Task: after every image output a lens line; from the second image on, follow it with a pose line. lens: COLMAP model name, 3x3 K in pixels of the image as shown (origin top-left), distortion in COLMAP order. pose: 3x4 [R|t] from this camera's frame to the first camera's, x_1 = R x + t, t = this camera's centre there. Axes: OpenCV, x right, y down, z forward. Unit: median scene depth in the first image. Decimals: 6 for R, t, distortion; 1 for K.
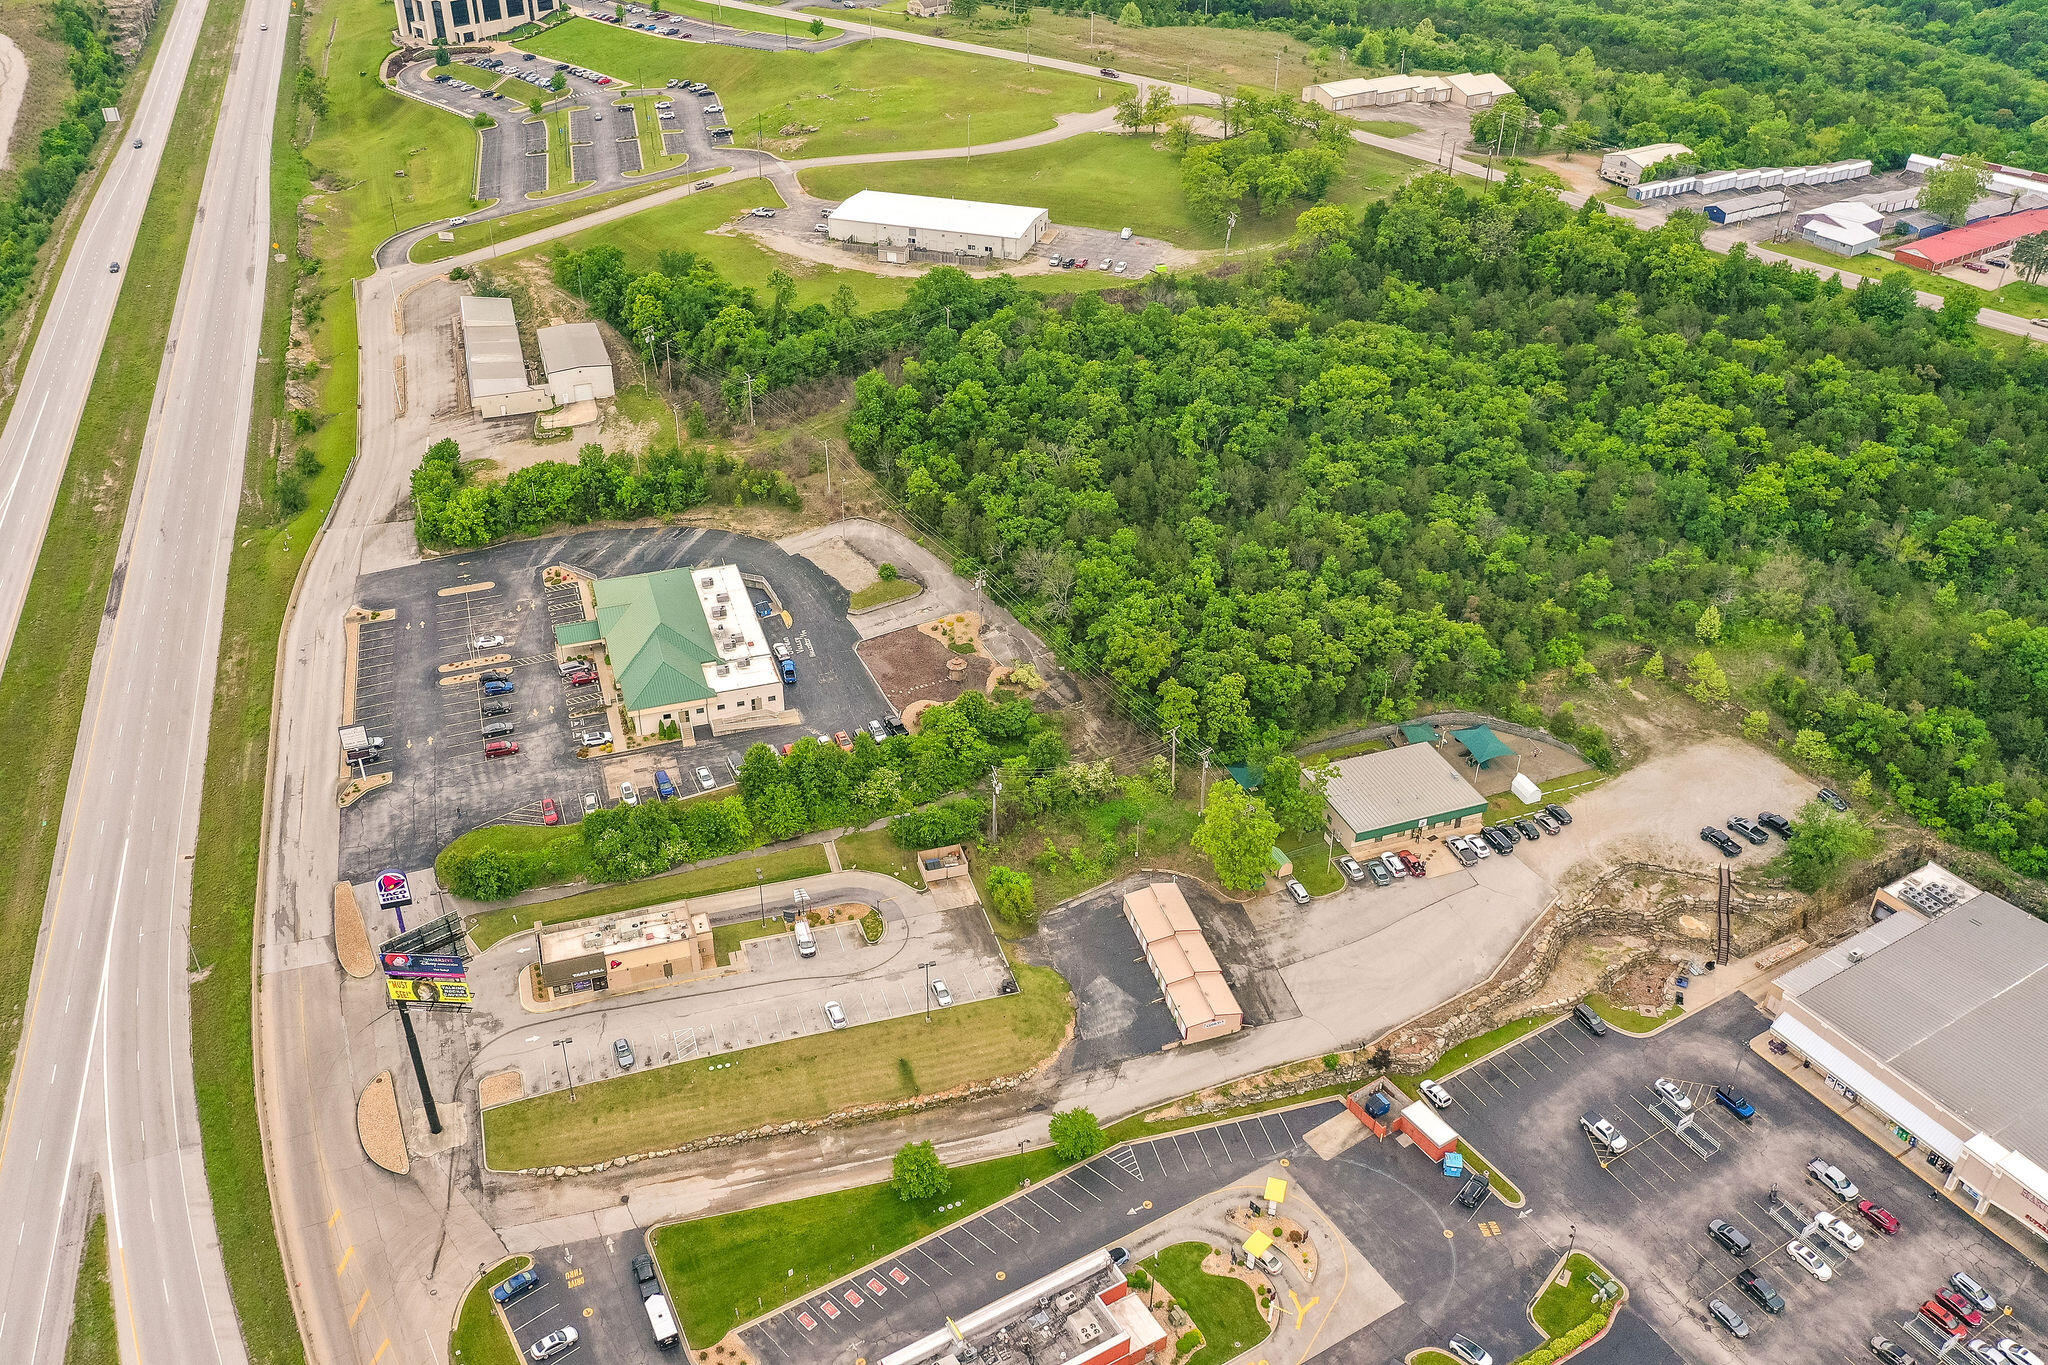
lens RADIAL K [[1706.2, 0, 967.6], [0, 1706.2, 641.6], [0, 0, 1]] dist [-0.016214, -0.009363]
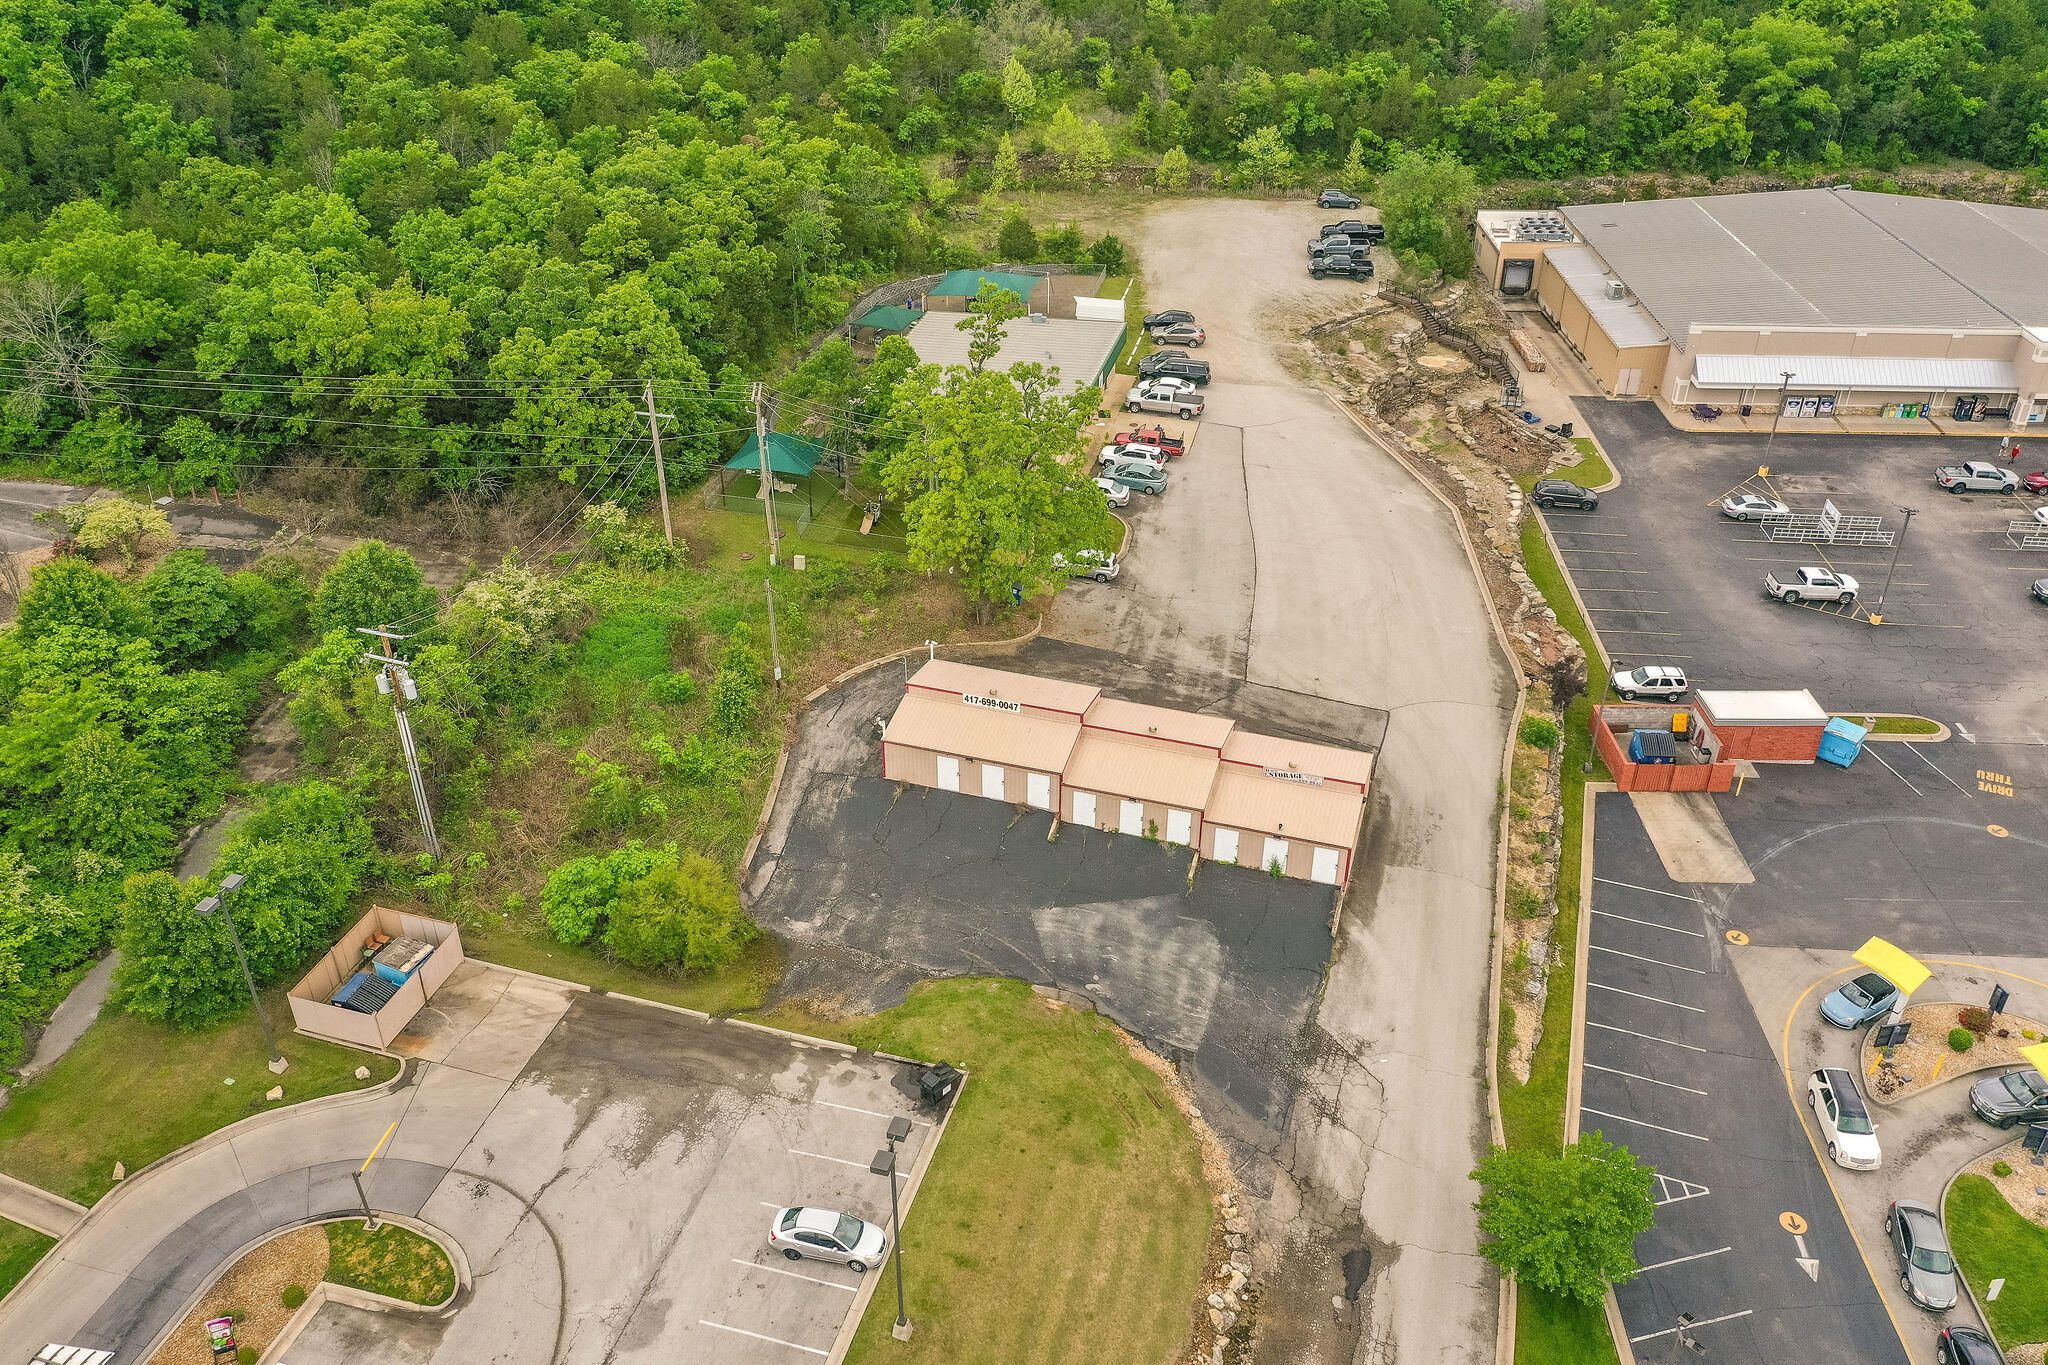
lens RADIAL K [[1634.3, 0, 1015.4], [0, 1634.3, 648.0], [0, 0, 1]] dist [-0.018140, -0.010867]
pose [[0.541149, -0.427174, 0.724348, -0.143300], [0.451785, 0.874186, 0.178017, 0.077365], [-0.709259, 0.230916, 0.666055, 0.710452]]
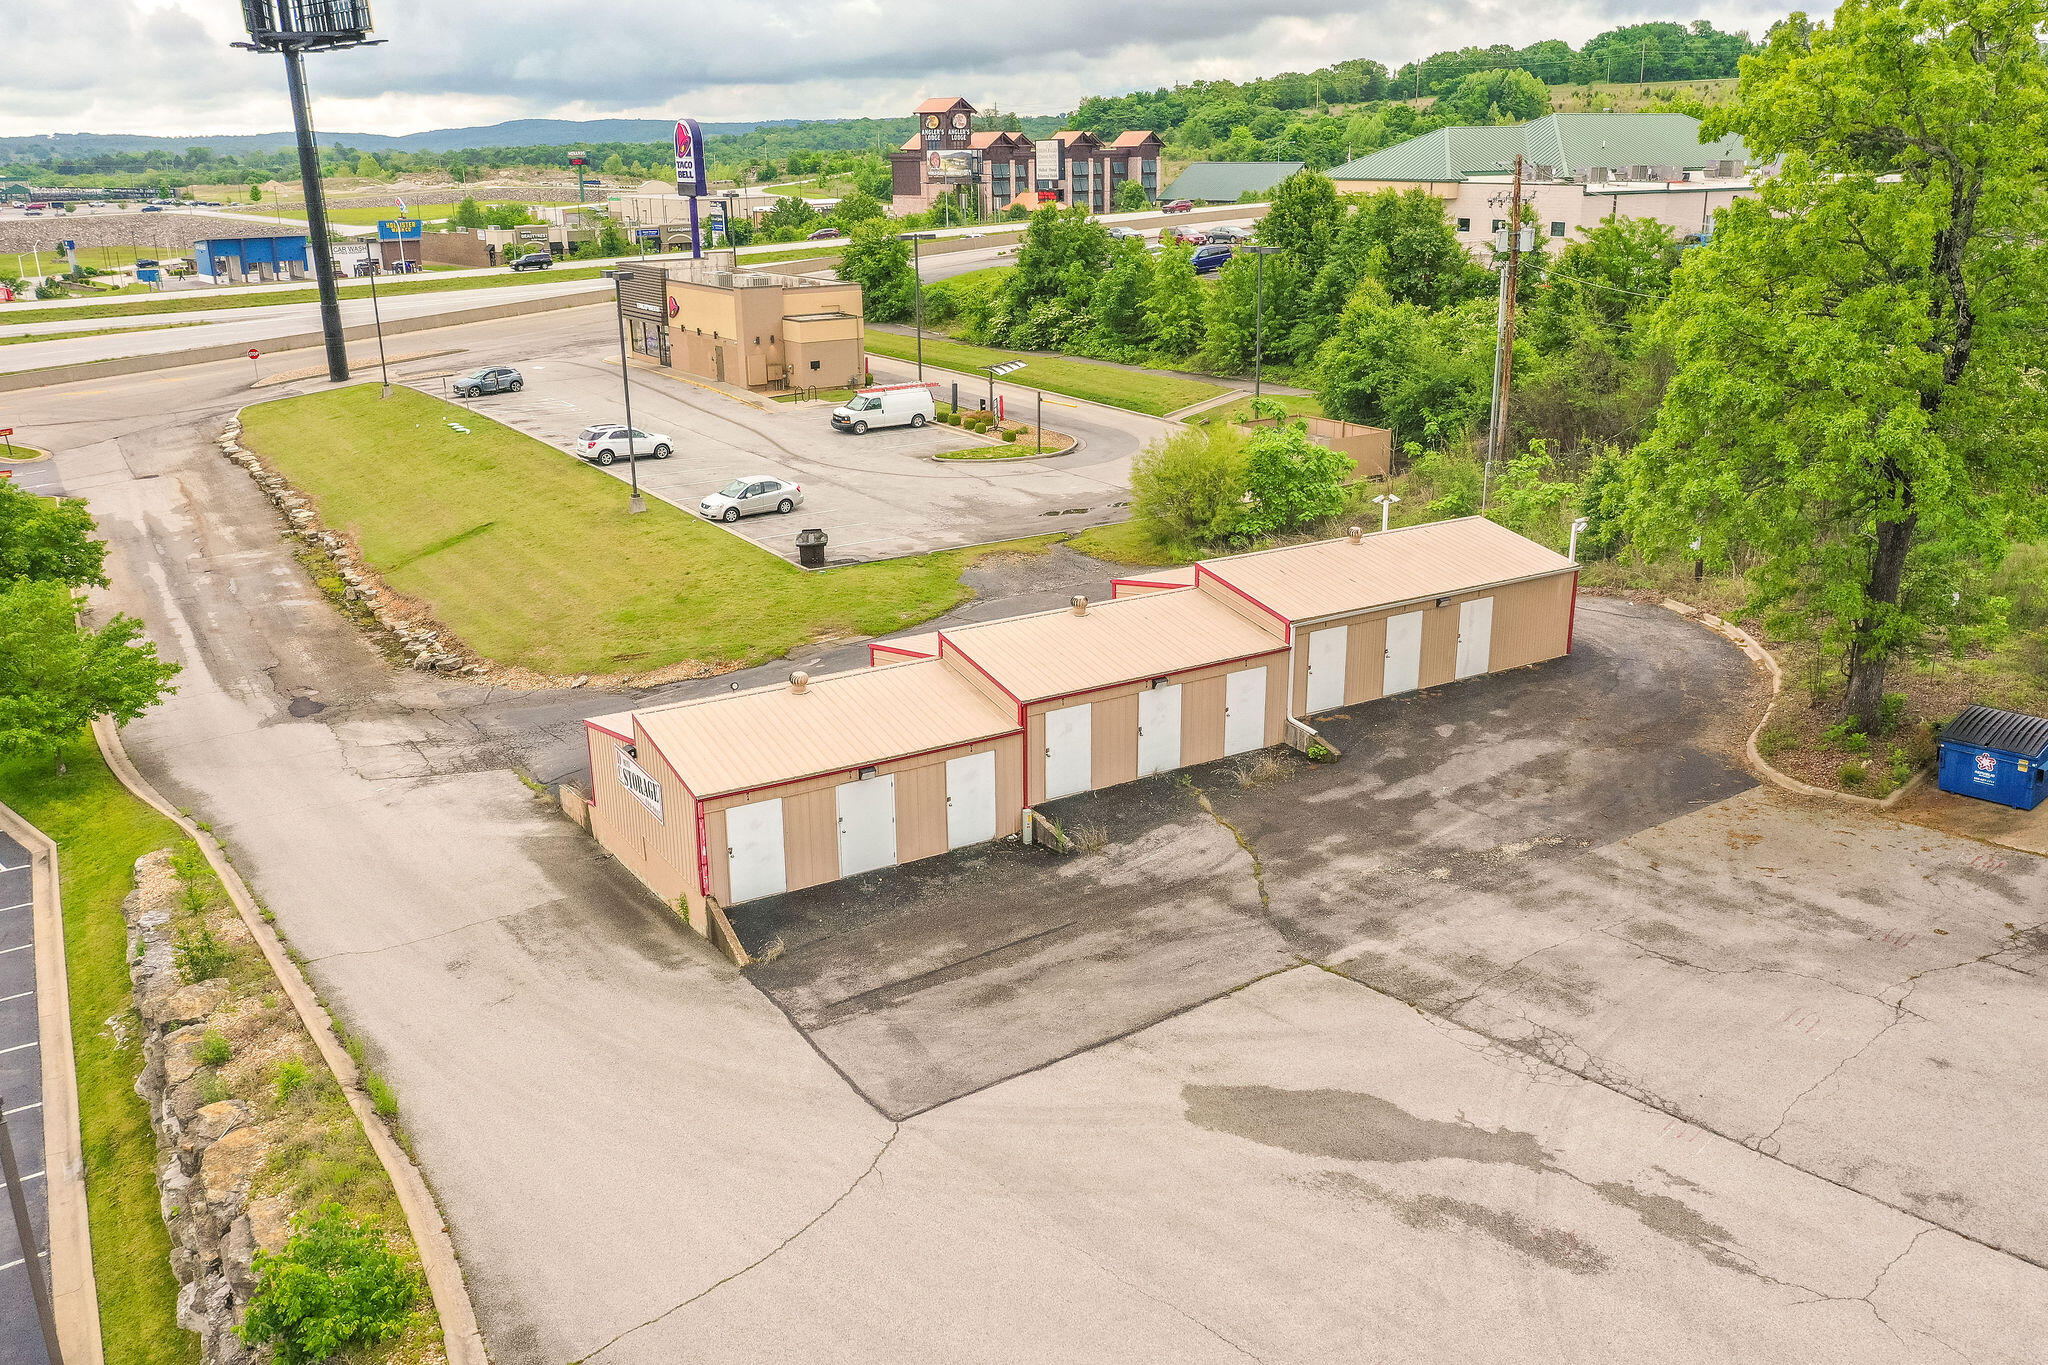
lens RADIAL K [[1672.0, 0, 1024.0], [0, 1672.0, 682.5], [0, 0, 1]] dist [-0.010340, 0.001026]
pose [[0.280768, 0.295959, -0.913005, 0.271900], [-0.507510, 0.853179, 0.120497, 0.157858], [0.814618, 0.429527, 0.389747, 0.861095]]
